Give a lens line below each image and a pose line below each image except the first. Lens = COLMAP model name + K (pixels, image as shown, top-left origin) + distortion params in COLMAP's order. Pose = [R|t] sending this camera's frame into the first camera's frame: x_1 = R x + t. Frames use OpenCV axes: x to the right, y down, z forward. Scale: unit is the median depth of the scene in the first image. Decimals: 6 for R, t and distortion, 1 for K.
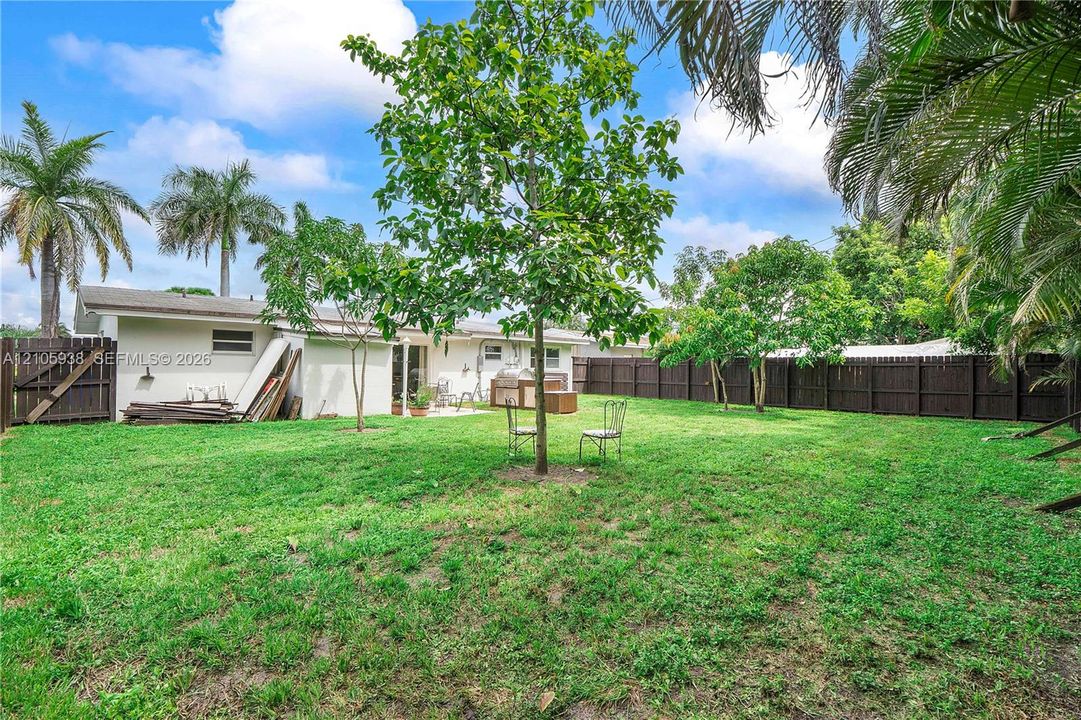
lens RADIAL K [[476.1, 0, 549.7], [0, 476.1, 358.9], [0, 0, 1]] dist [-0.002358, -0.000058]
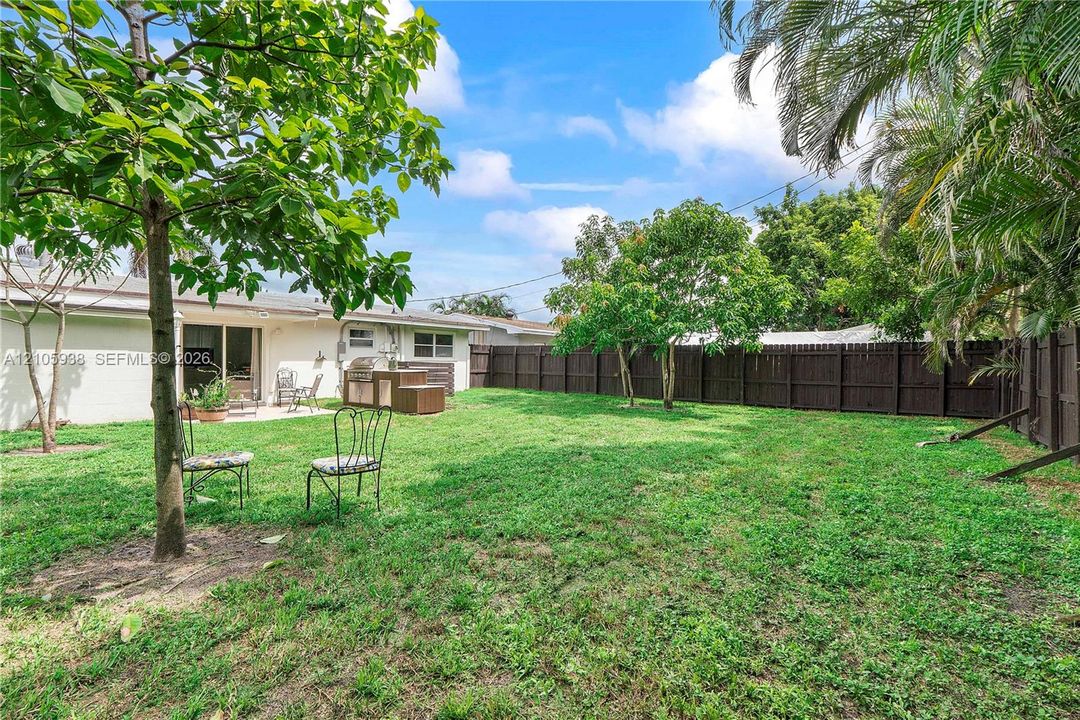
lens RADIAL K [[475.7, 0, 549.2], [0, 475.7, 358.9], [0, 0, 1]] dist [-0.002358, -0.000058]
pose [[0.992811, 0.001276, 0.119690, 0.136546], [-0.003459, 0.999832, 0.018027, 0.008807], [-0.119646, -0.018311, 0.992648, 0.192994]]
